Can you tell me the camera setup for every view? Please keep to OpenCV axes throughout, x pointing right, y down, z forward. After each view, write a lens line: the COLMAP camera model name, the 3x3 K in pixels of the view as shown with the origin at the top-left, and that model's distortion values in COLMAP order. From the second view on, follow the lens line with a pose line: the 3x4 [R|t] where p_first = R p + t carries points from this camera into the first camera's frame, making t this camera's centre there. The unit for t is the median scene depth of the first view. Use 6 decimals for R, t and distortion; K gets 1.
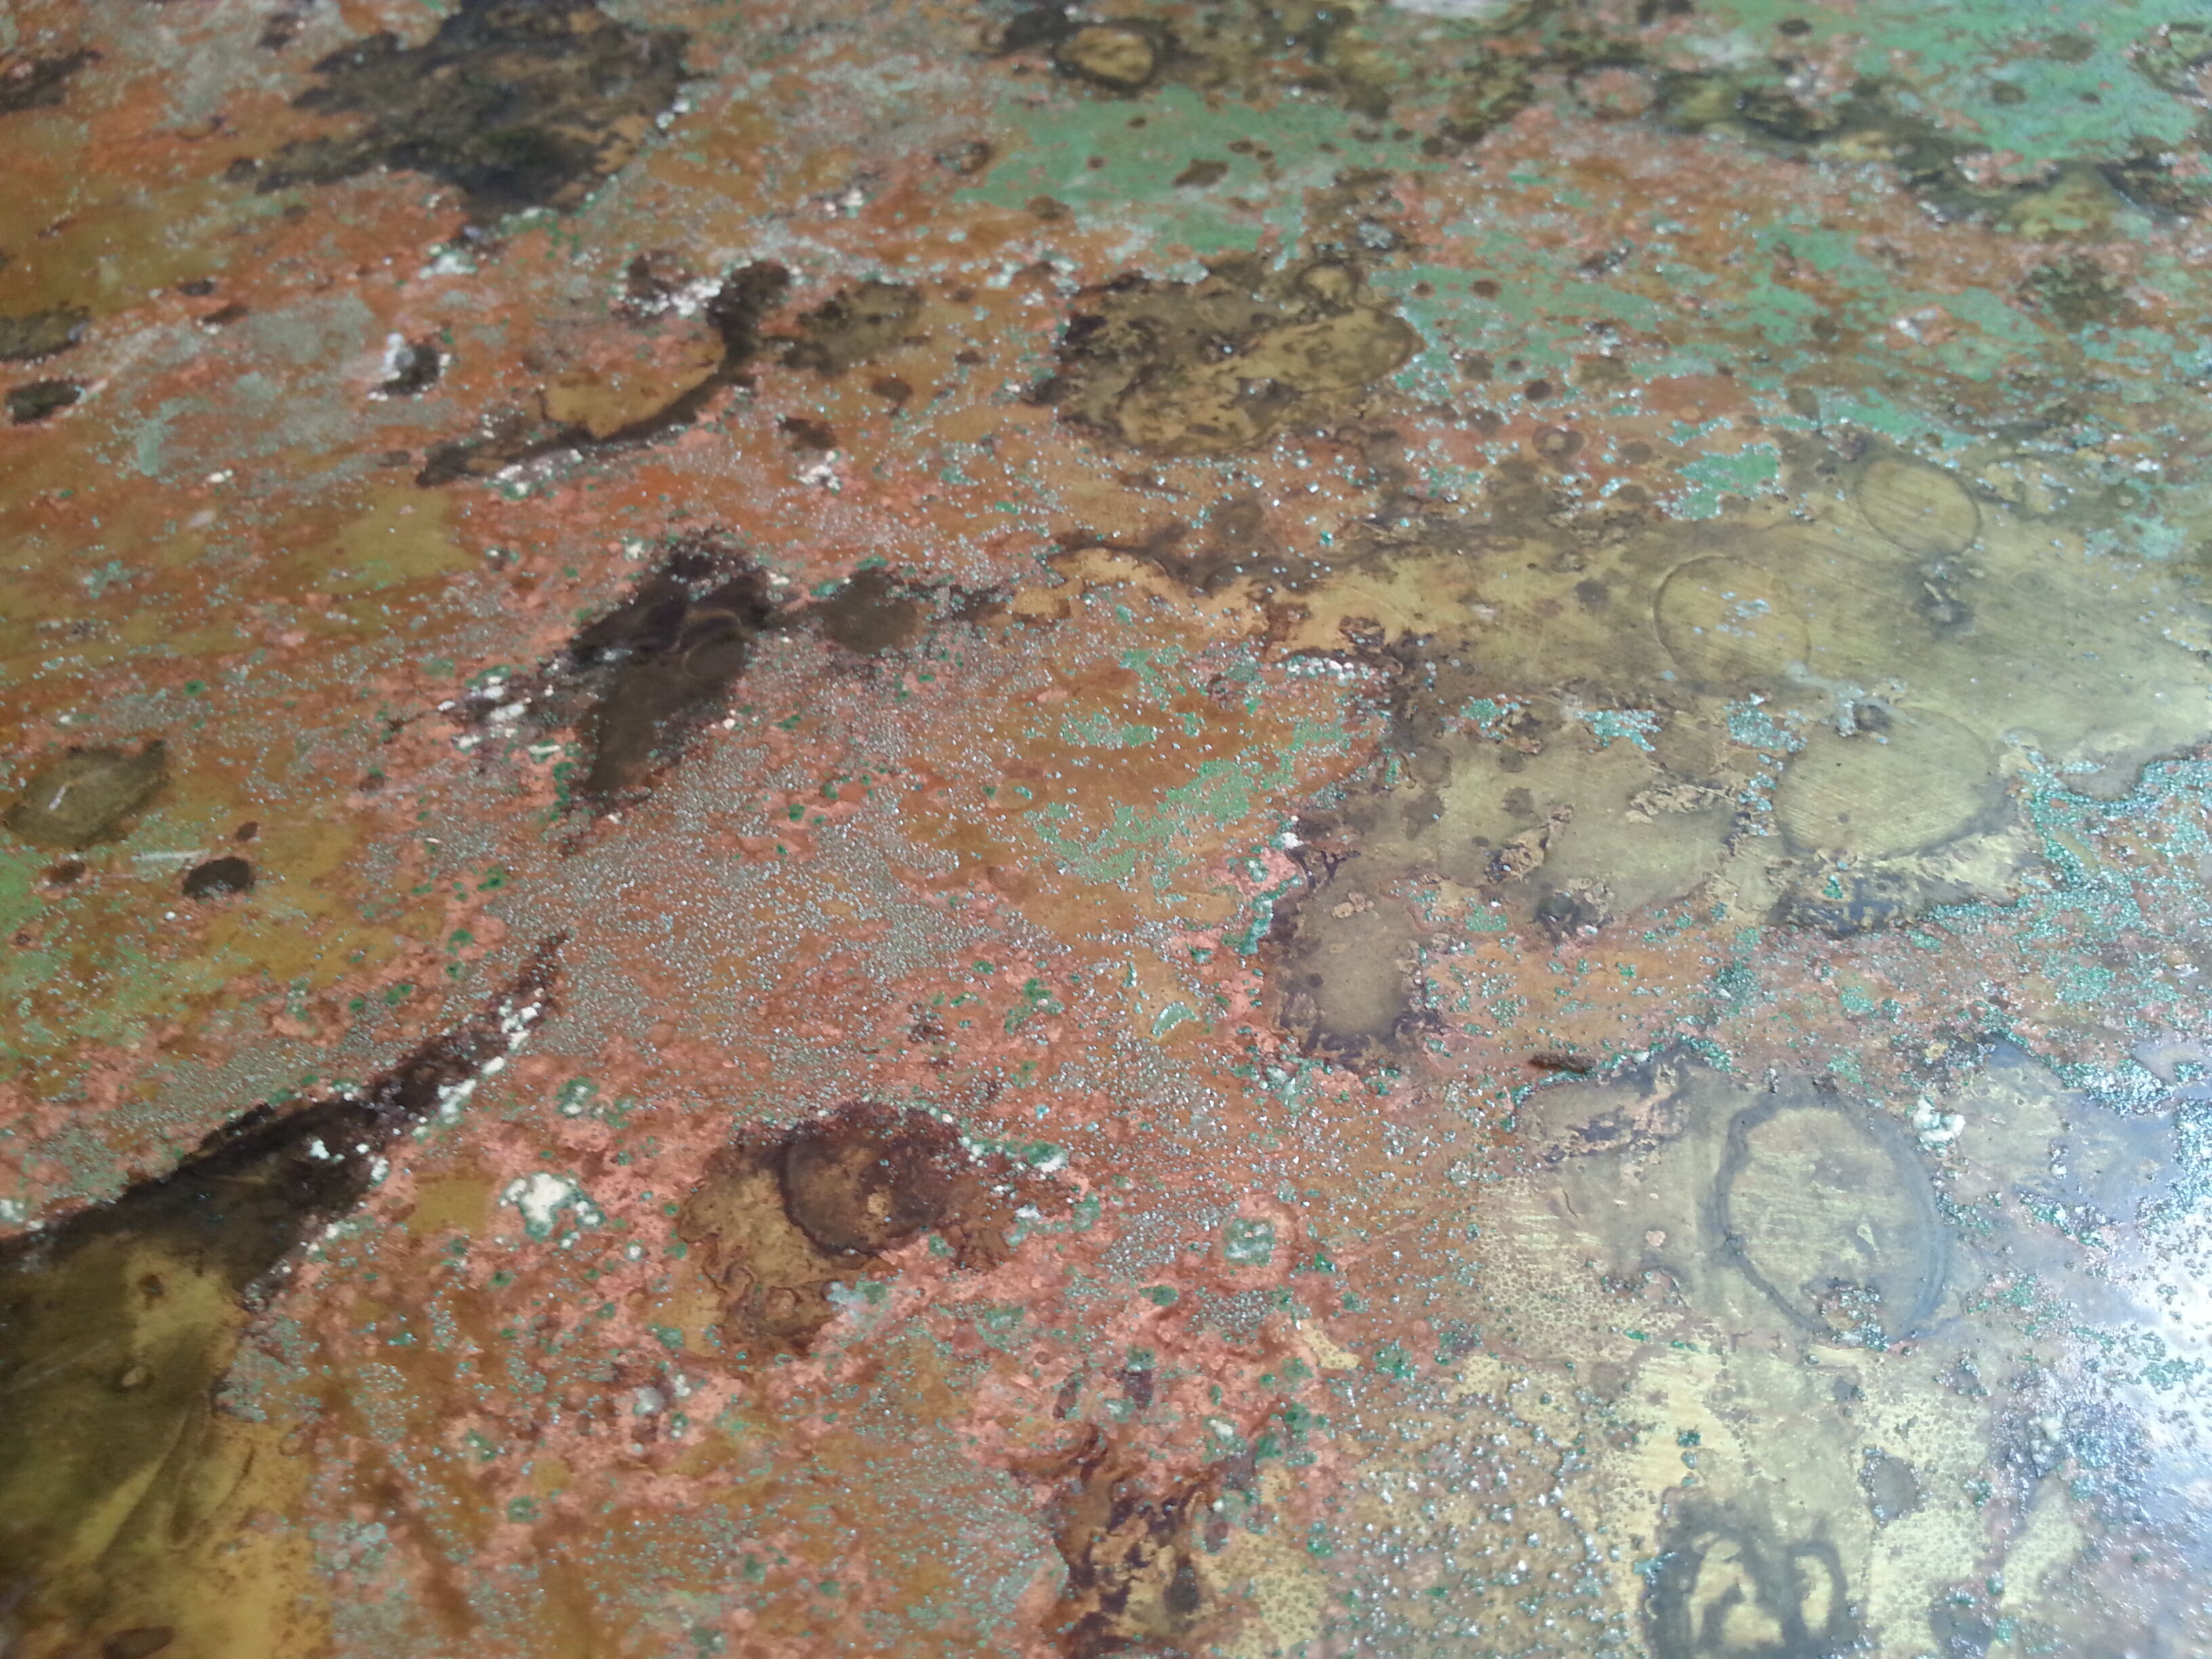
lens RADIAL K [[1854.5, 0, 1090.6], [0, 1854.5, 840.2], [0, 0, 1]] dist [0.030504, -0.117475]
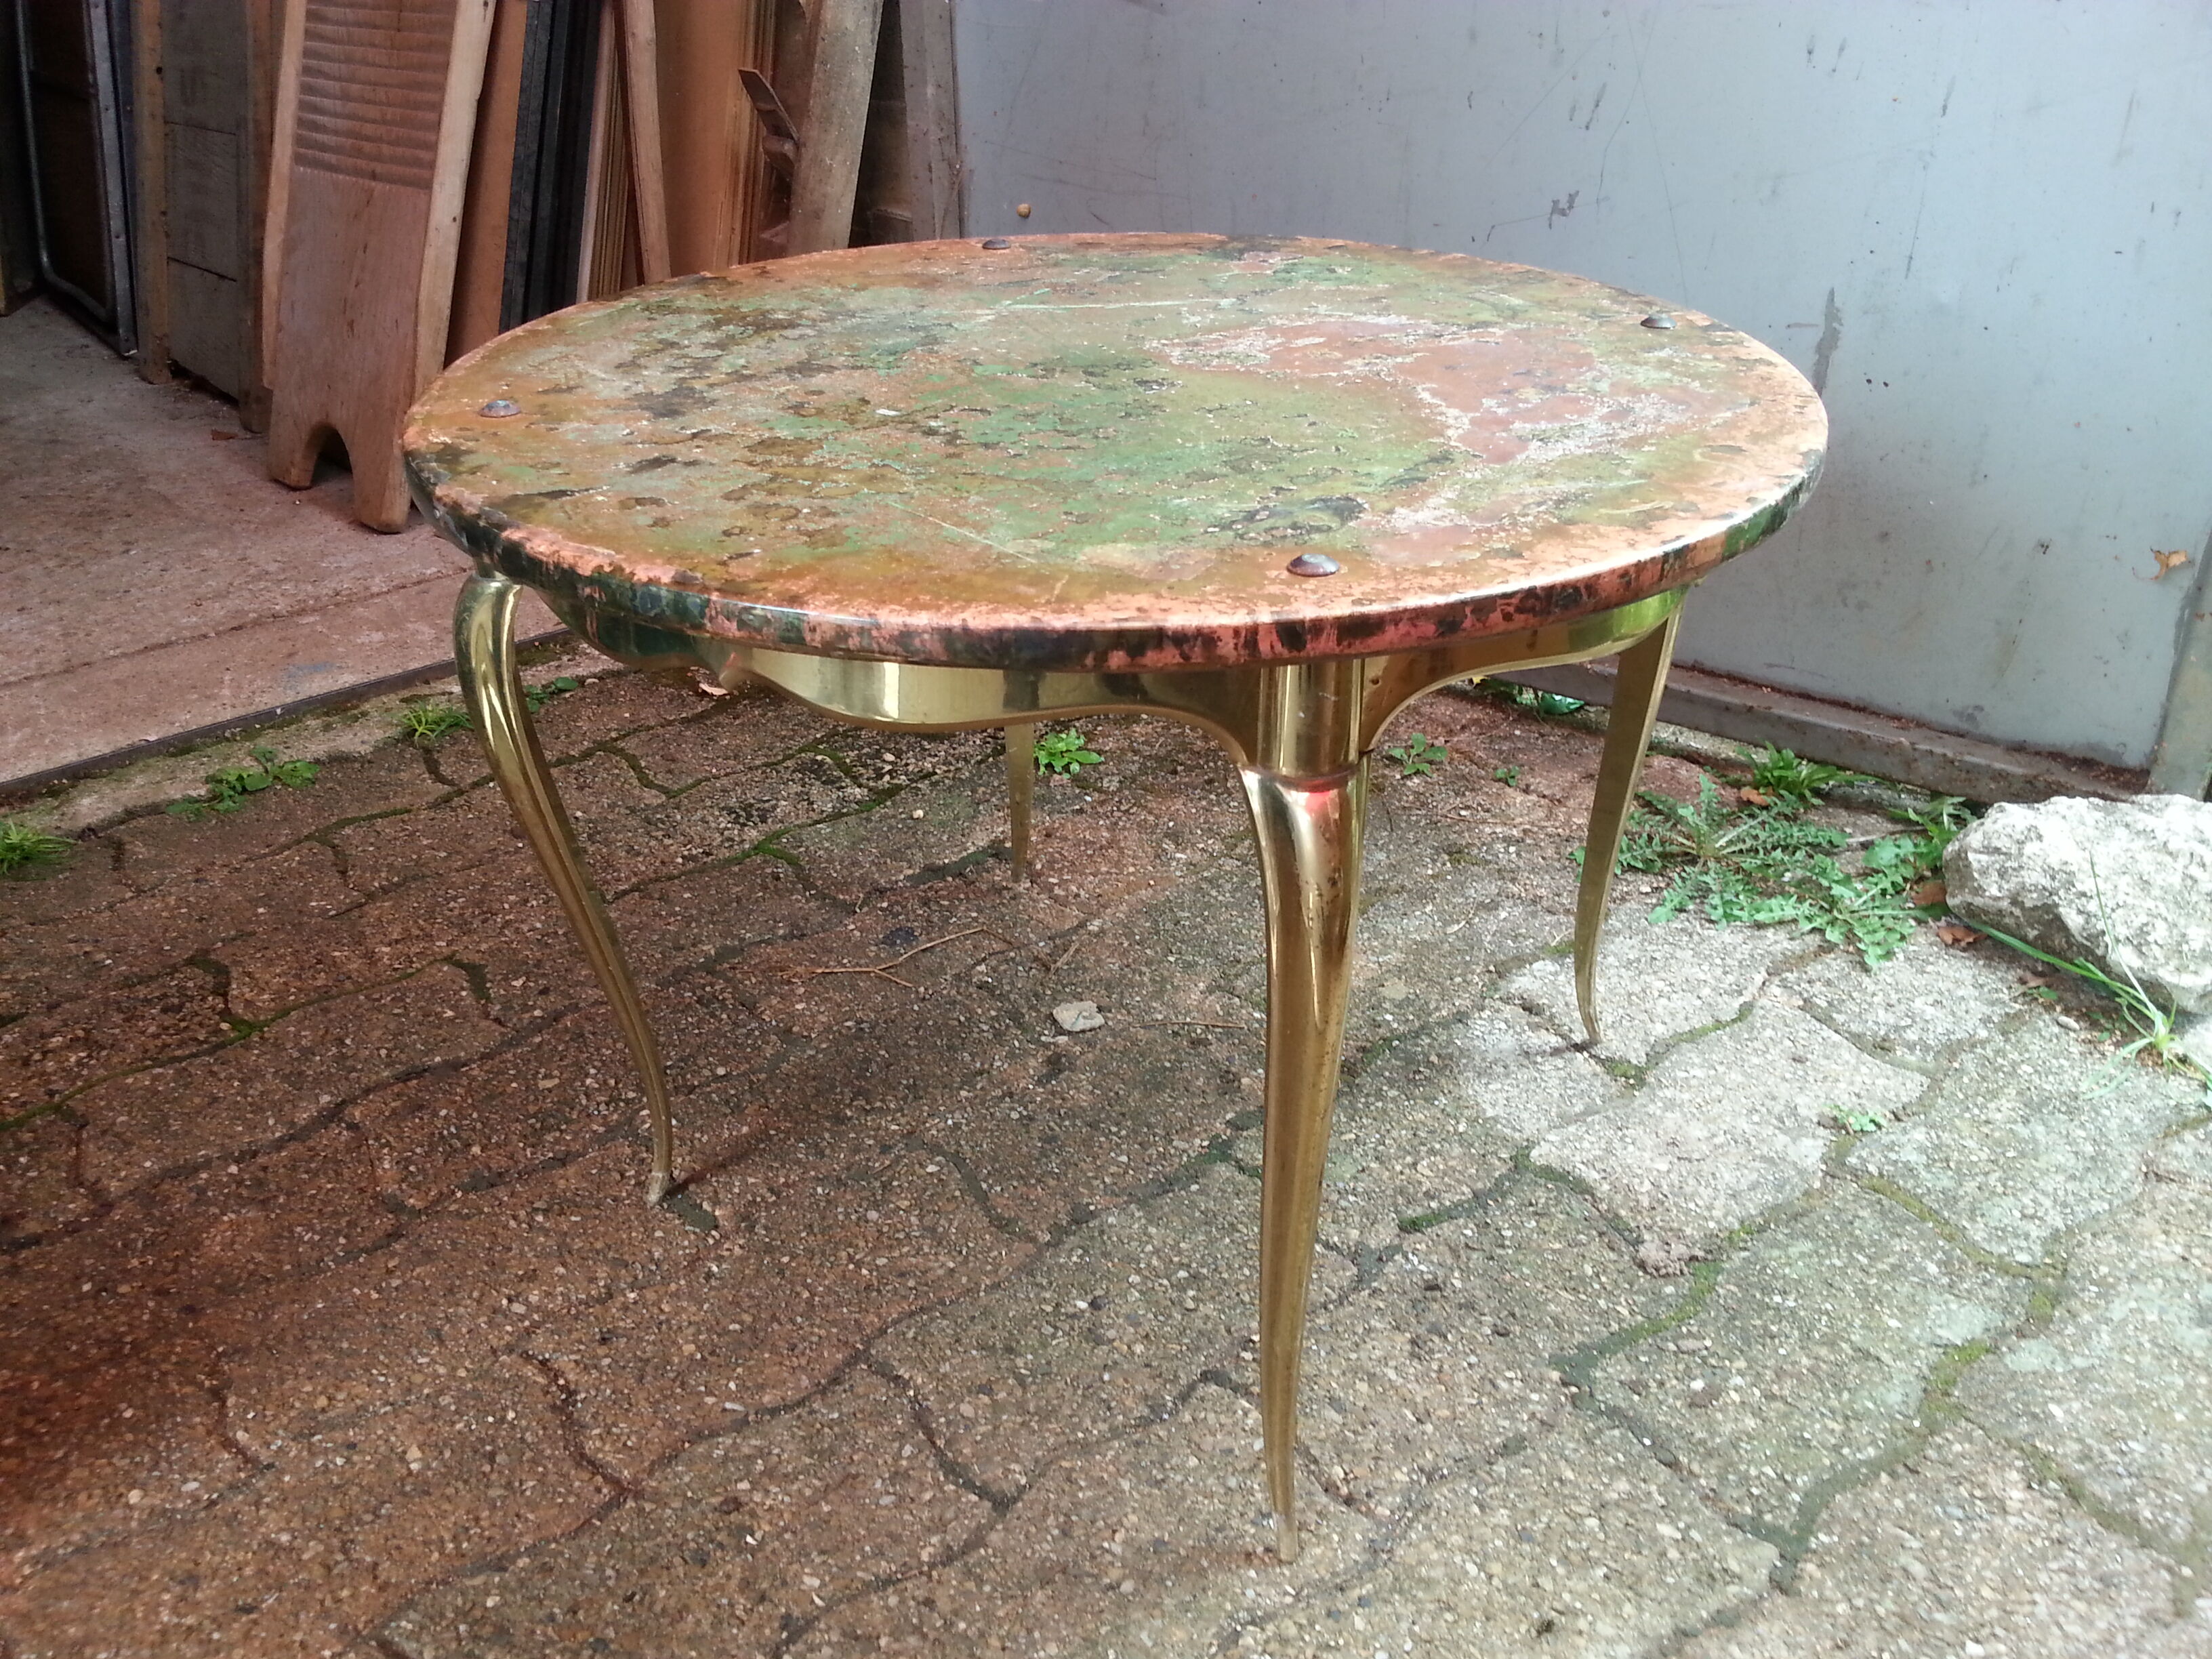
lens RADIAL K [[1835.8, 0, 1087.2], [0, 1835.8, 821.1], [0, 0, 1]] dist [0.023192, -0.087482]
pose [[0.973110, 0.163421, -0.162326, 1.900267], [-0.212690, 0.908040, -0.360868, 2.341760], [0.088425, 0.385689, 0.918382, -3.163060]]
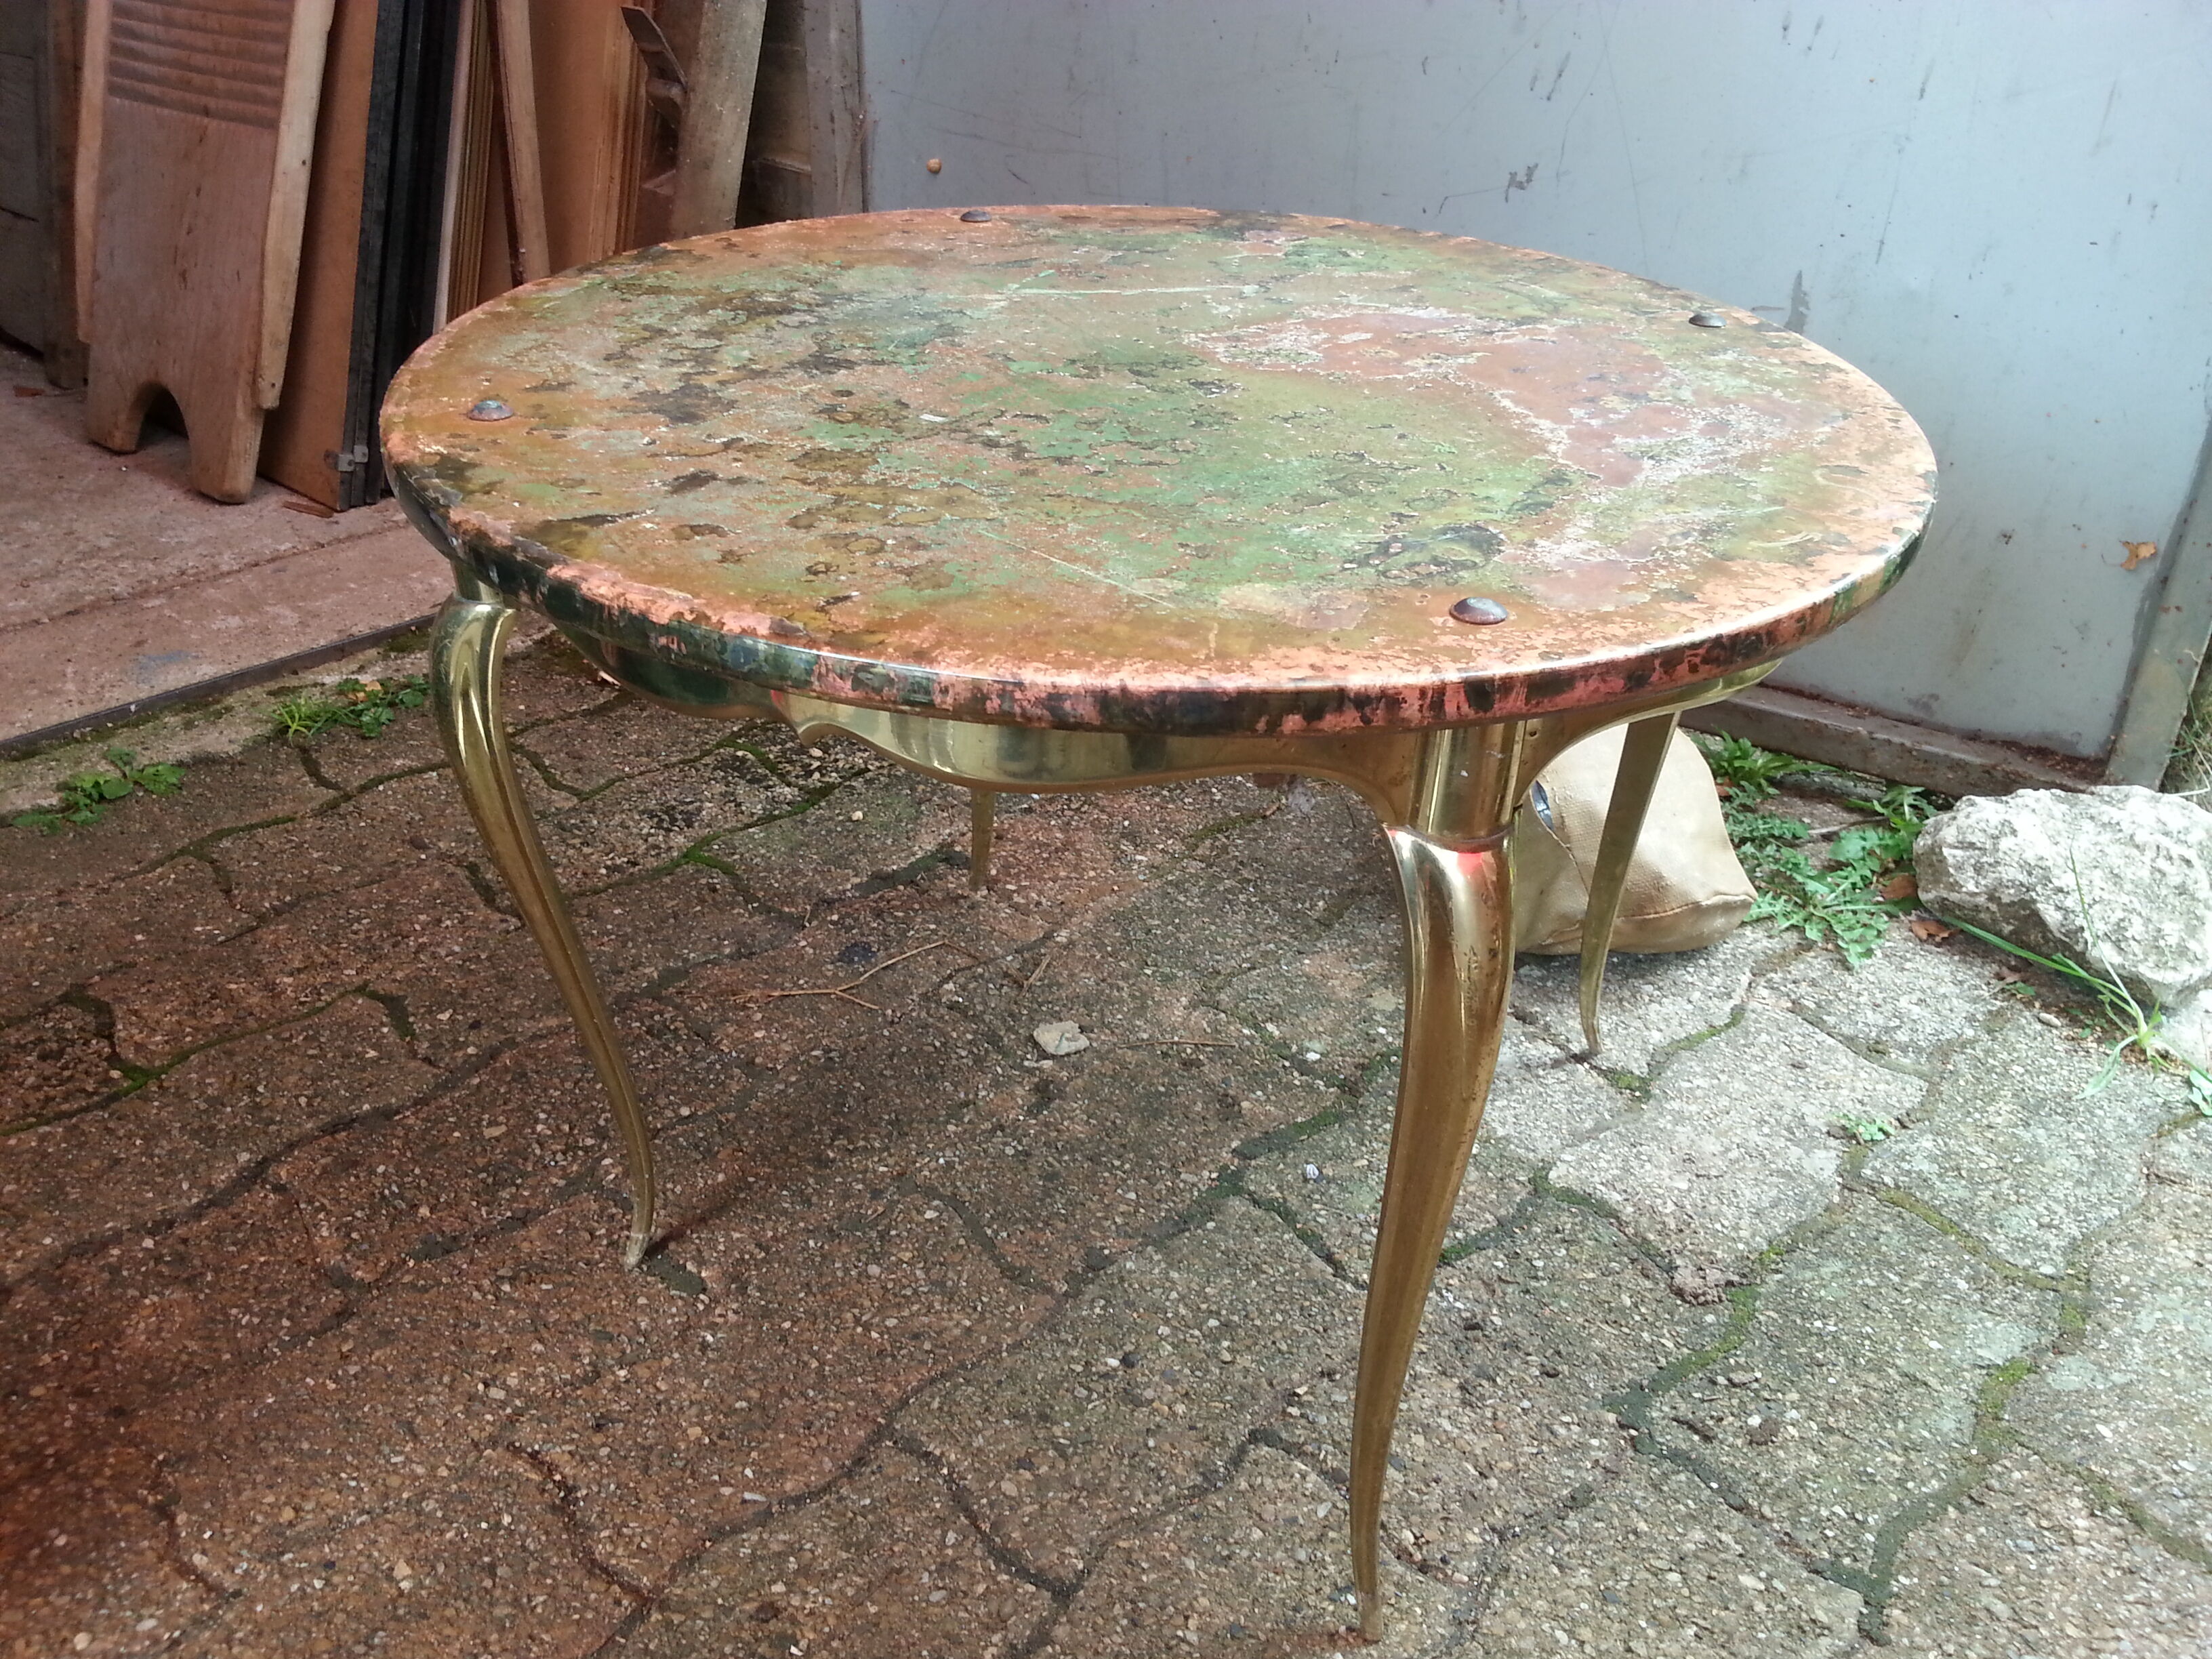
lens RADIAL K [[1843.8, 0, 1090.4], [0, 1843.8, 822.9], [0, 0, 1]] dist [0.019400, -0.084491]
pose [[0.986788, 0.153126, -0.052938, 1.090251], [-0.161936, 0.921725, -0.352420, 2.078784], [-0.005171, 0.356336, 0.934344, -2.920181]]
